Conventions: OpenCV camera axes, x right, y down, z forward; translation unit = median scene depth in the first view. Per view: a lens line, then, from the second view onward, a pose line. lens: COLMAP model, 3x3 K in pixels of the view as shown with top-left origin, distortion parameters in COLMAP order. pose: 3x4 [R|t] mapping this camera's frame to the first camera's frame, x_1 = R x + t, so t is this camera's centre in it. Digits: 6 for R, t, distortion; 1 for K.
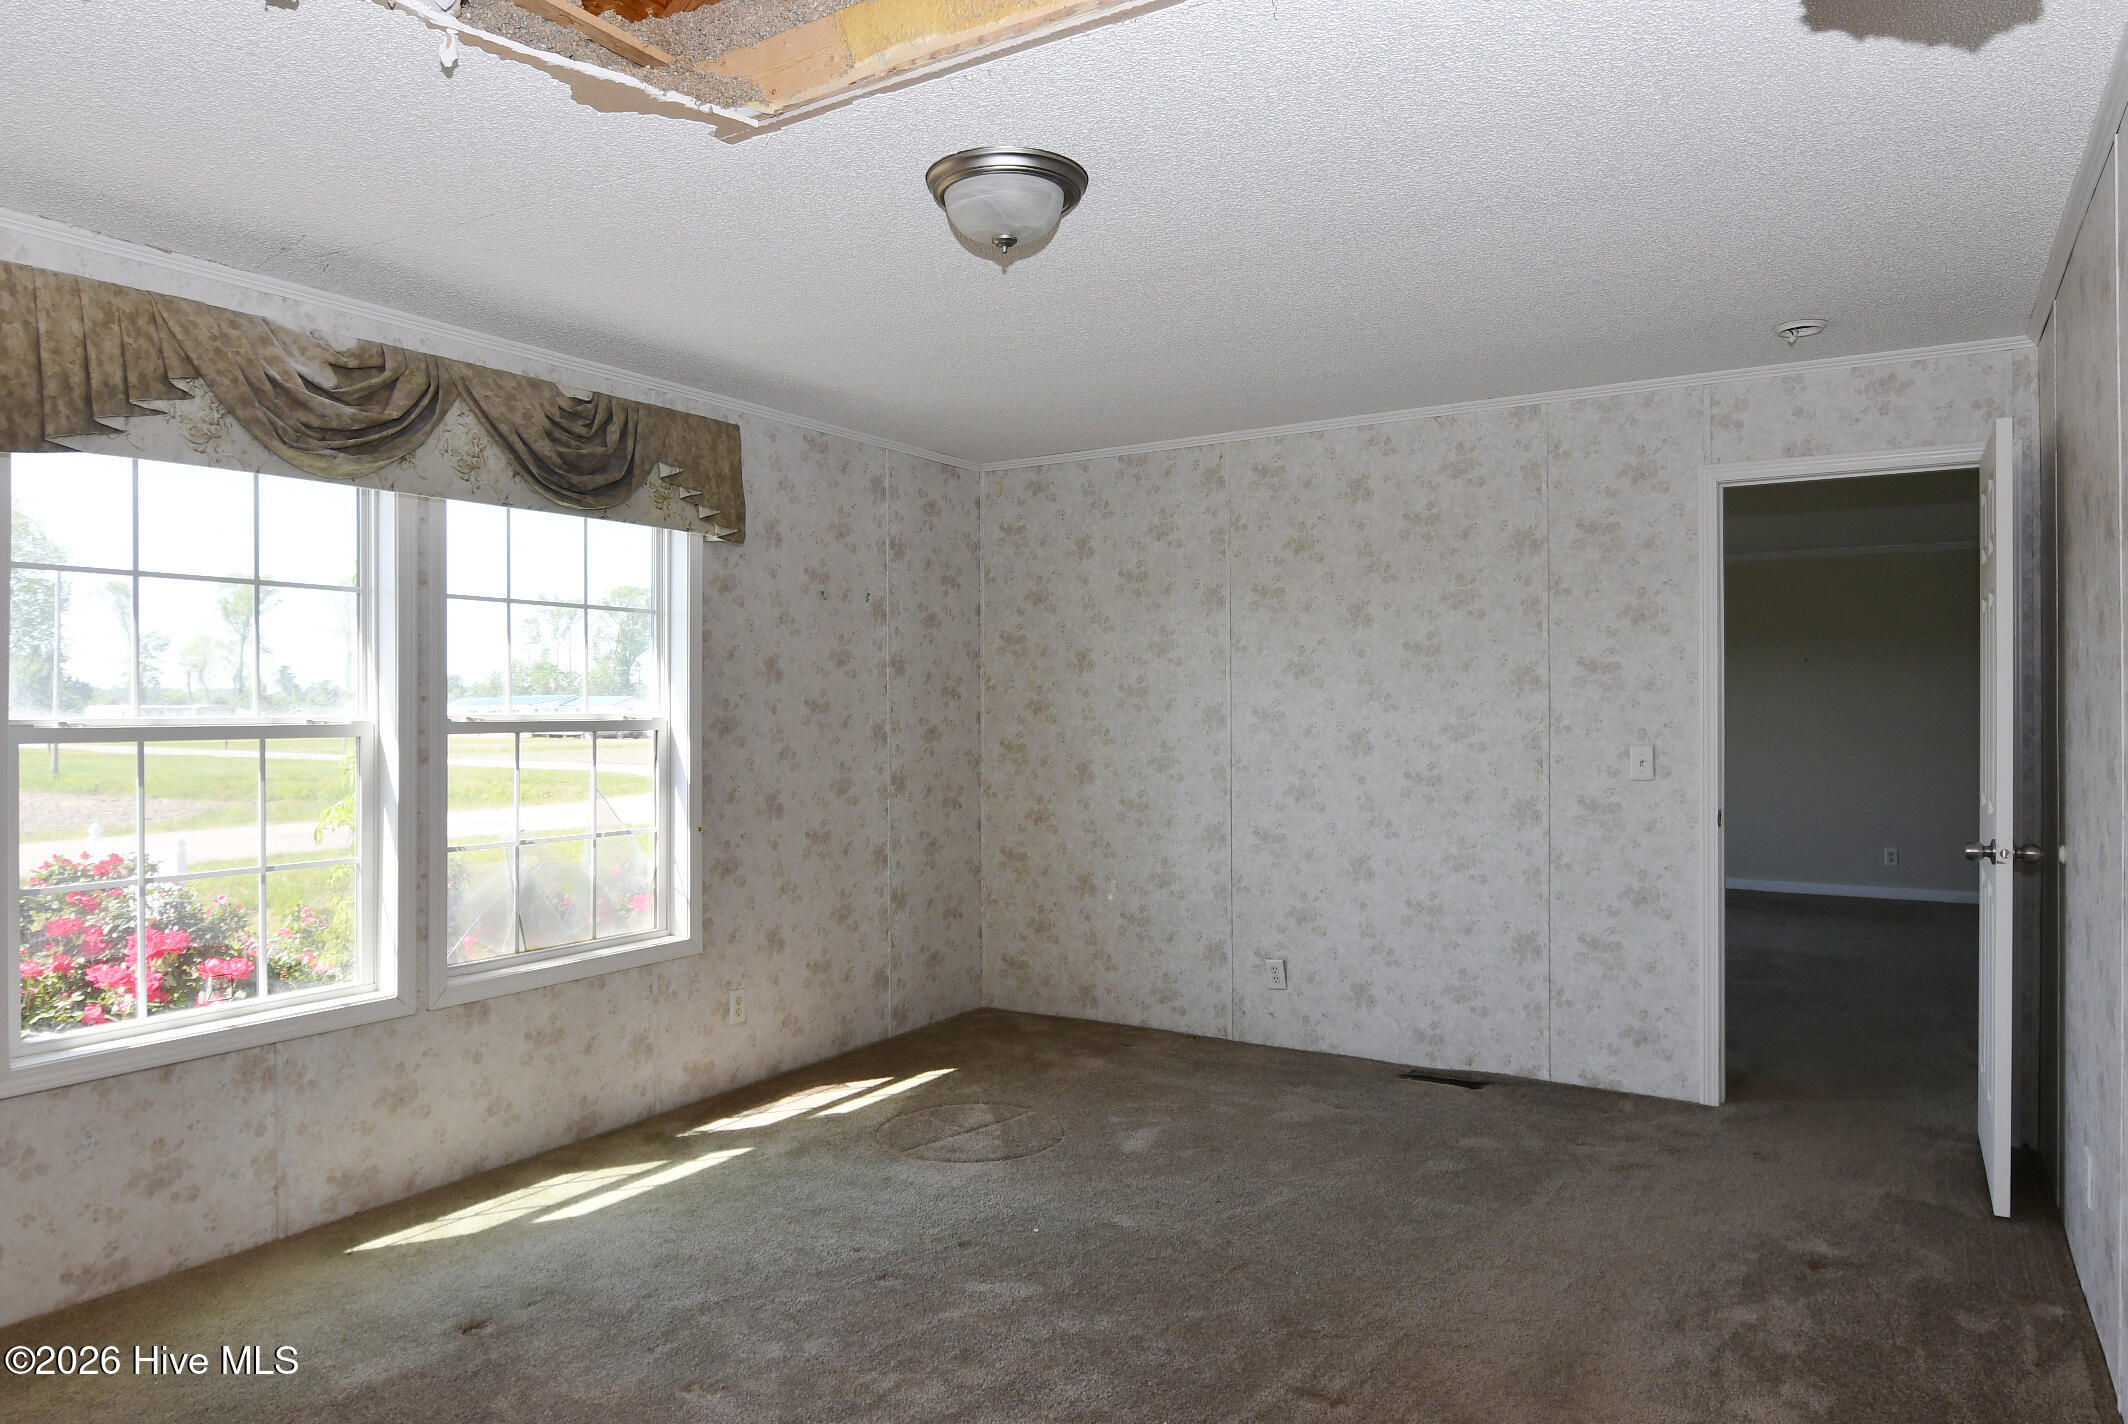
lens RADIAL K [[1384.6, 0, 1064.0], [0, 1384.6, 712.0], [0, 0, 1]] dist [-0.007097, -0.013820]
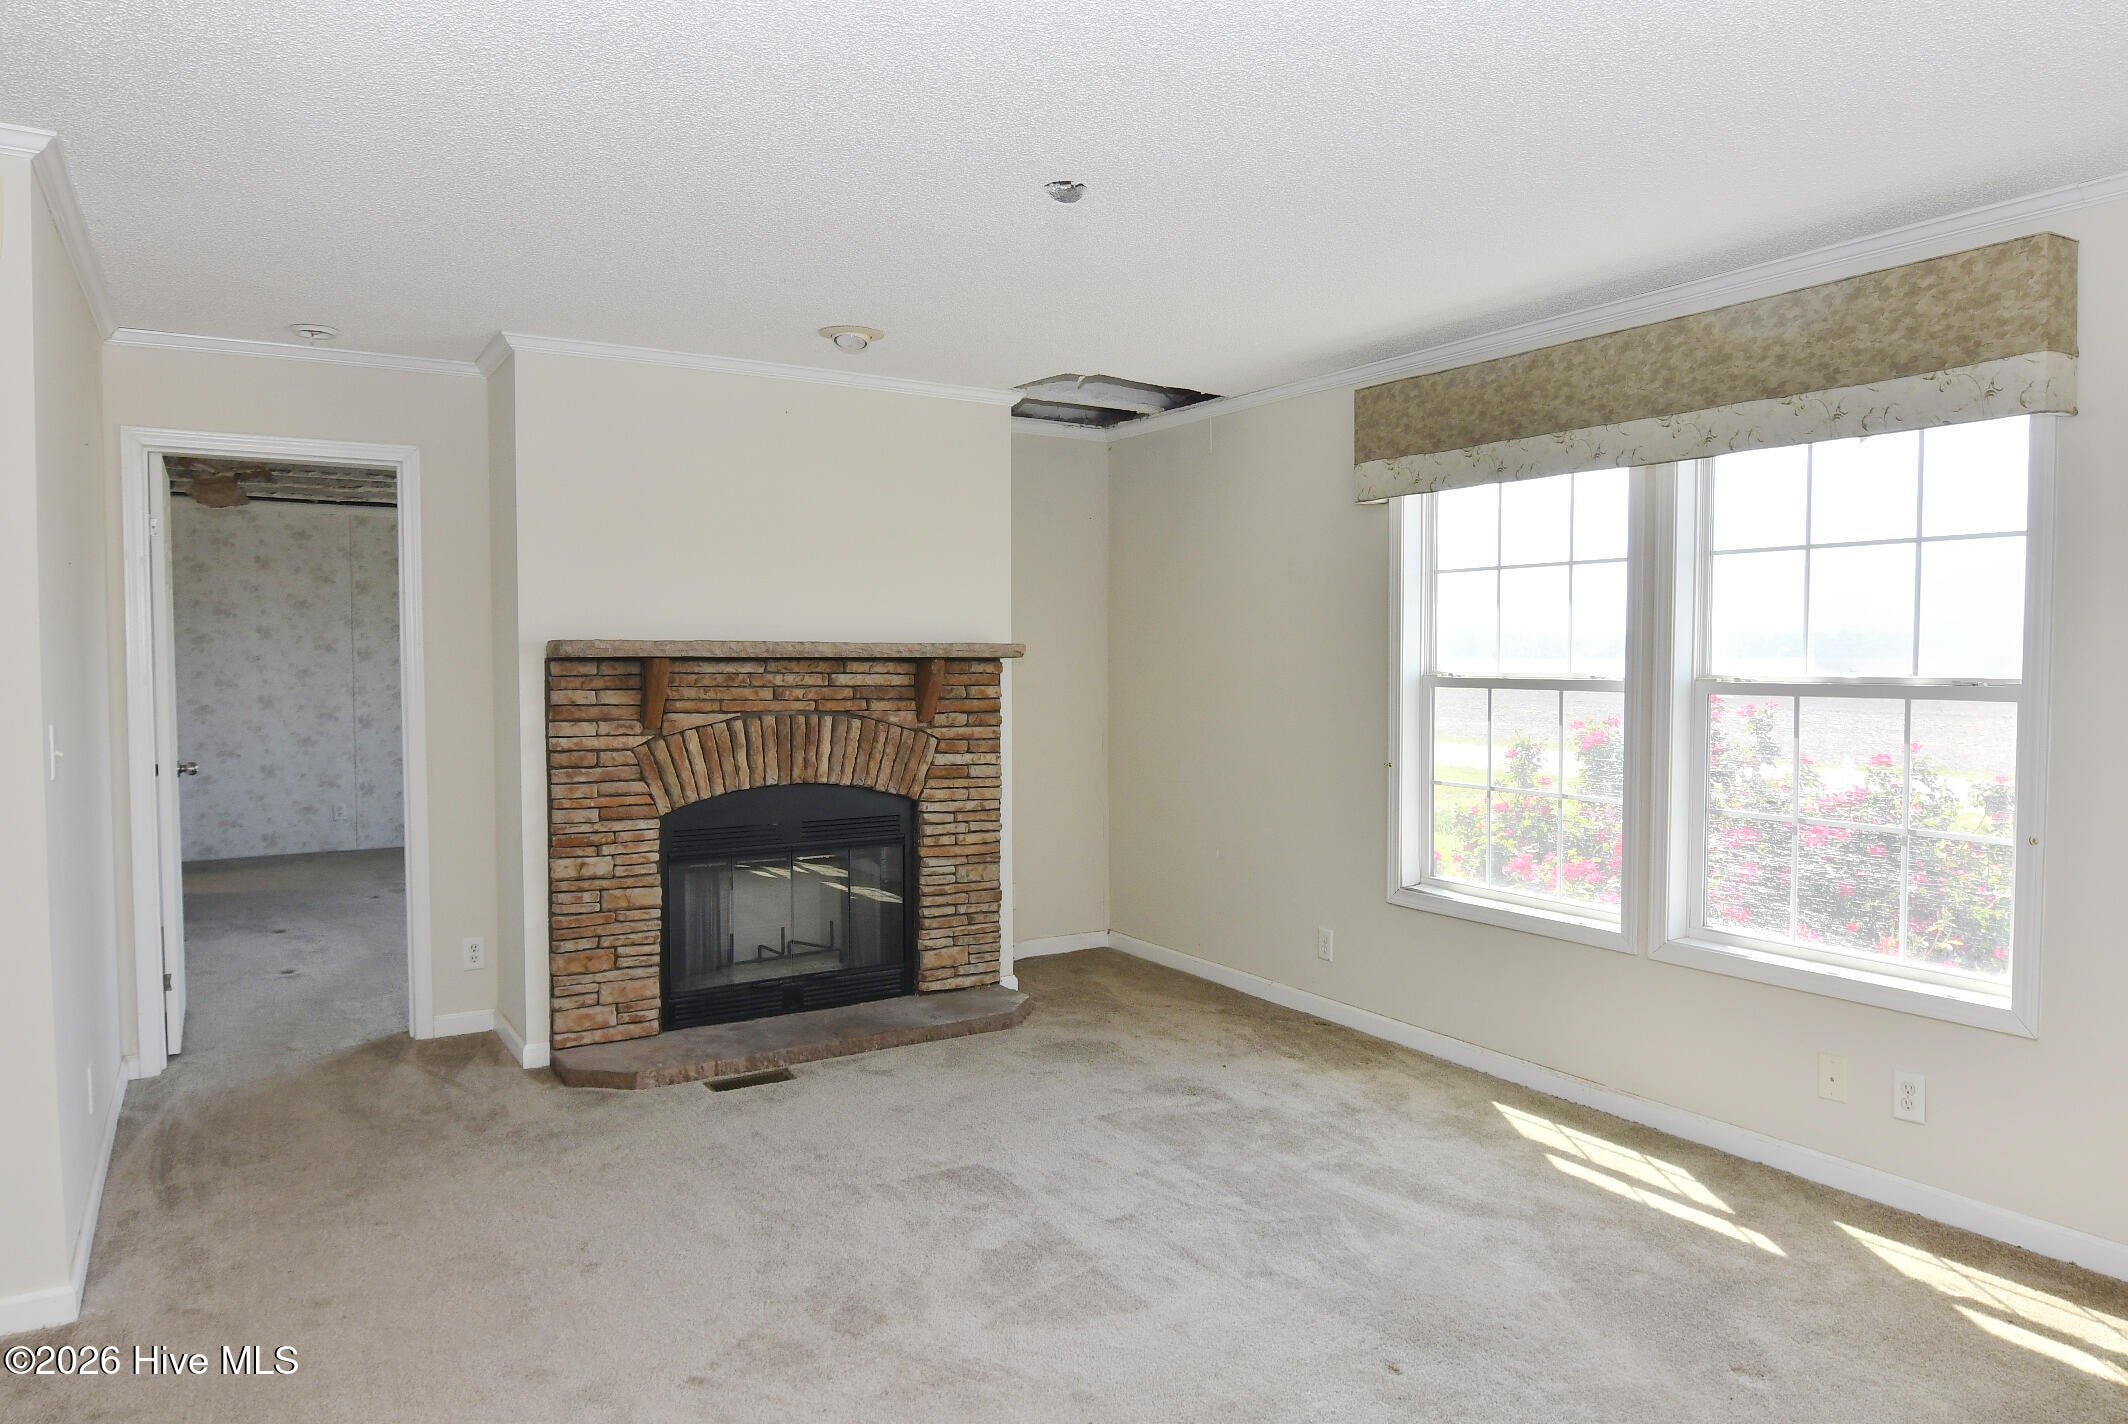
lens RADIAL K [[1344.4, 0, 1064.0], [0, 1344.4, 712.0], [0, 0, 1]] dist [-0.006096, -0.003302]
pose [[-0.434598, 0.037031, -0.899863, 0.643142], [-0.009978, 0.998895, 0.045926, -0.011021], [0.900569, 0.028938, -0.433749, 1.034982]]
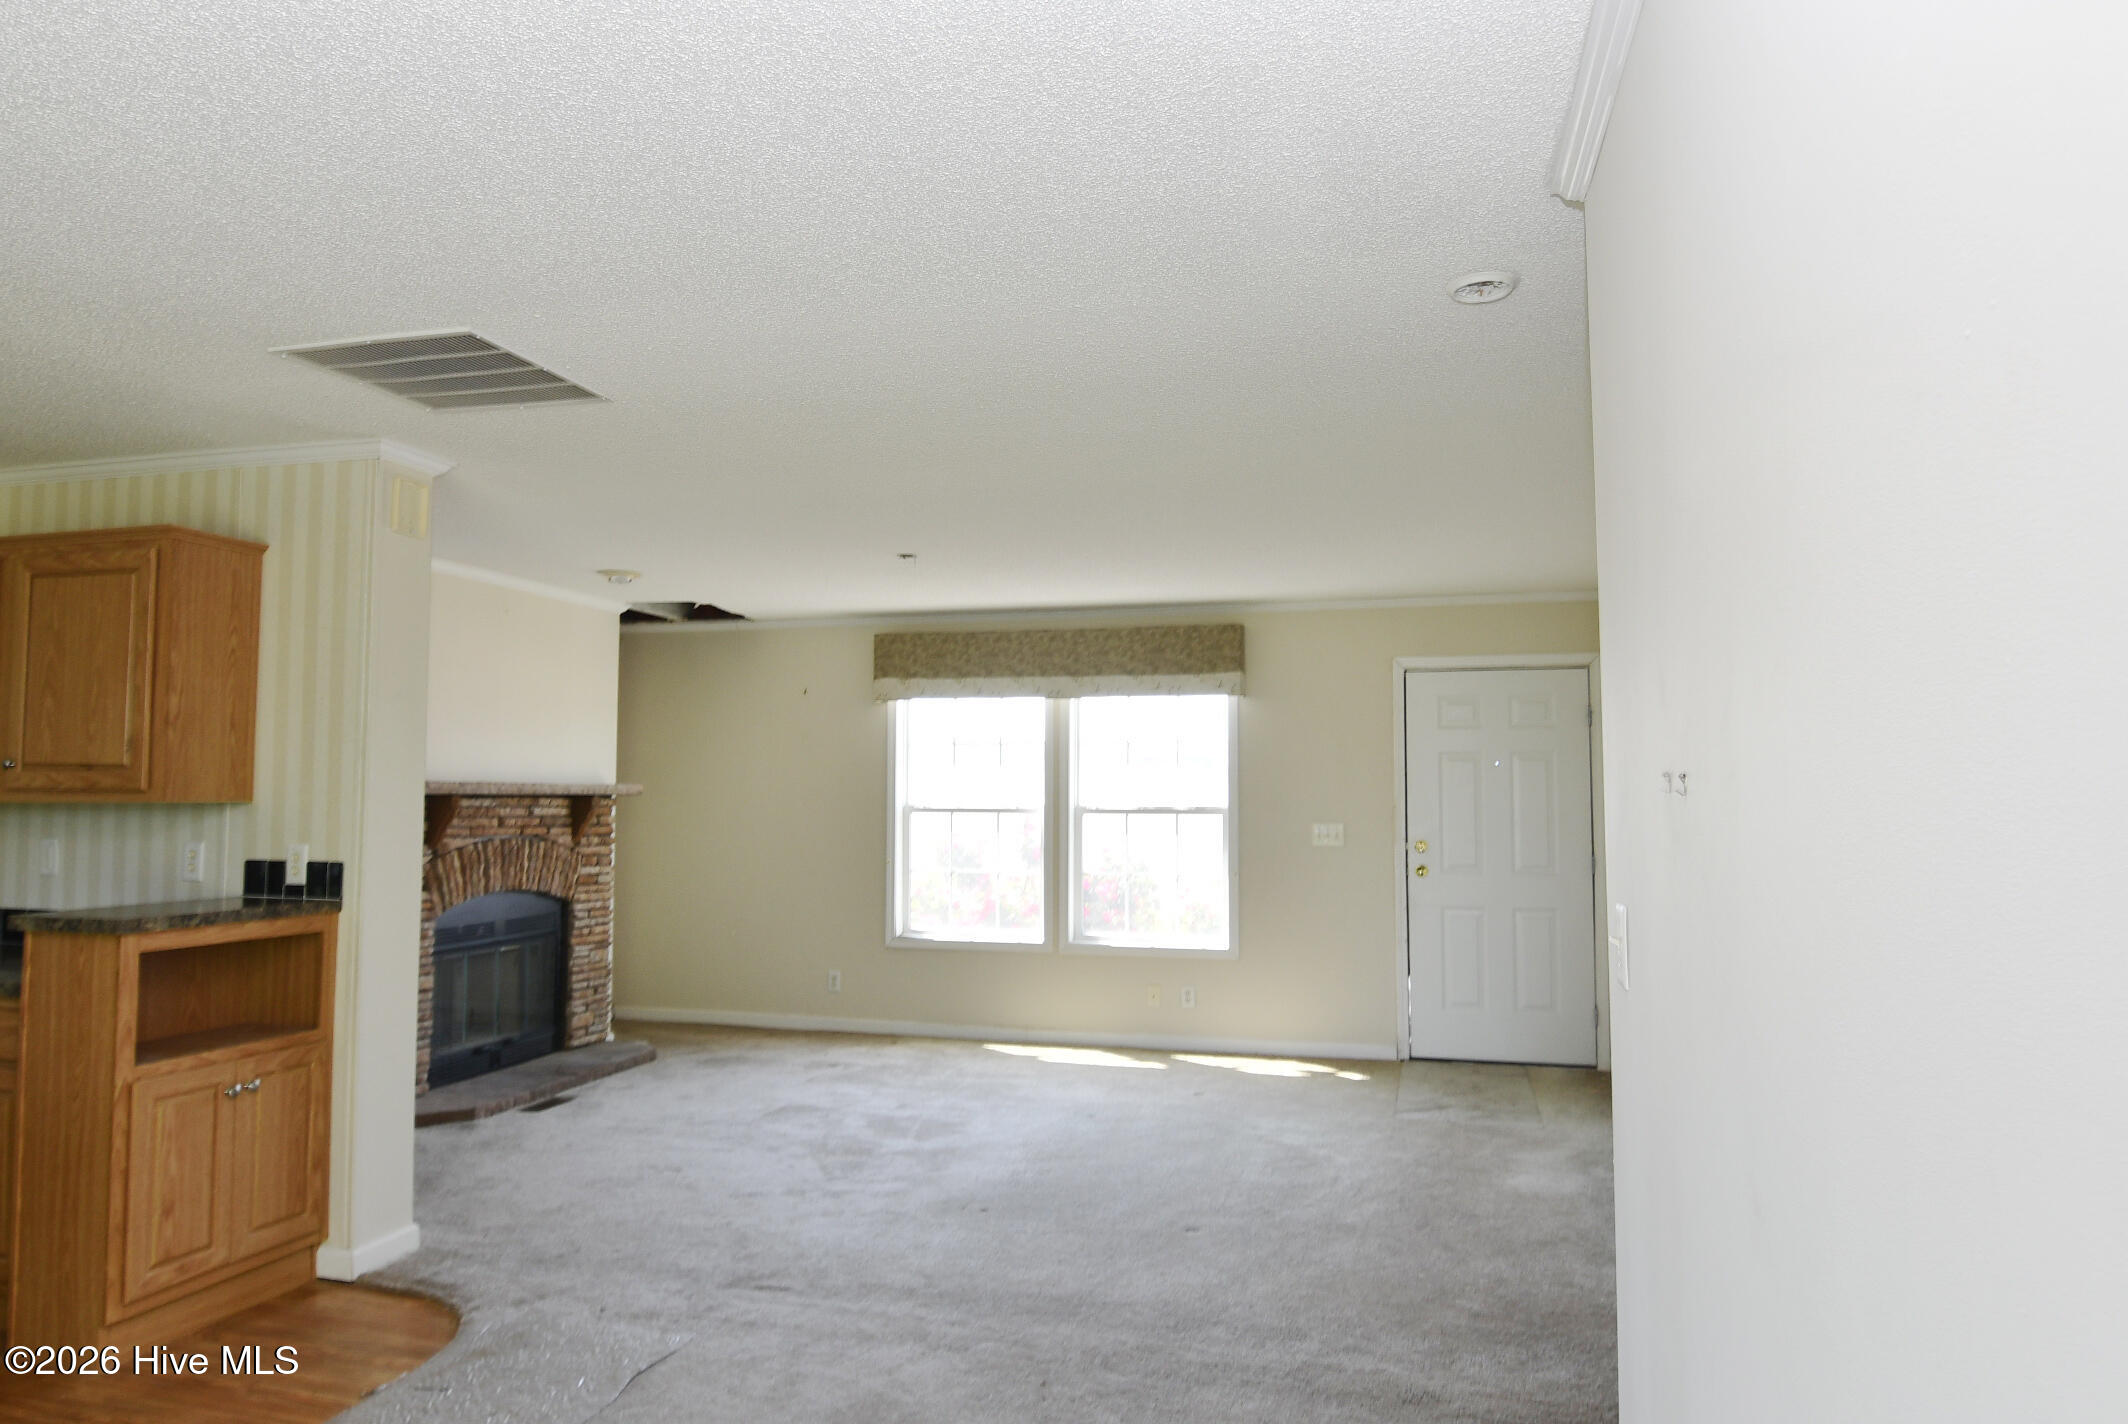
lens RADIAL K [[1344.4, 0, 1064.0], [0, 1344.4, 712.0], [0, 0, 1]] dist [-0.006096, -0.003302]
pose [[0.295436, -0.058171, -0.953590, 1.418985], [-0.013354, 0.997796, -0.065005, -0.004853], [0.955269, 0.031939, 0.294008, 0.421151]]
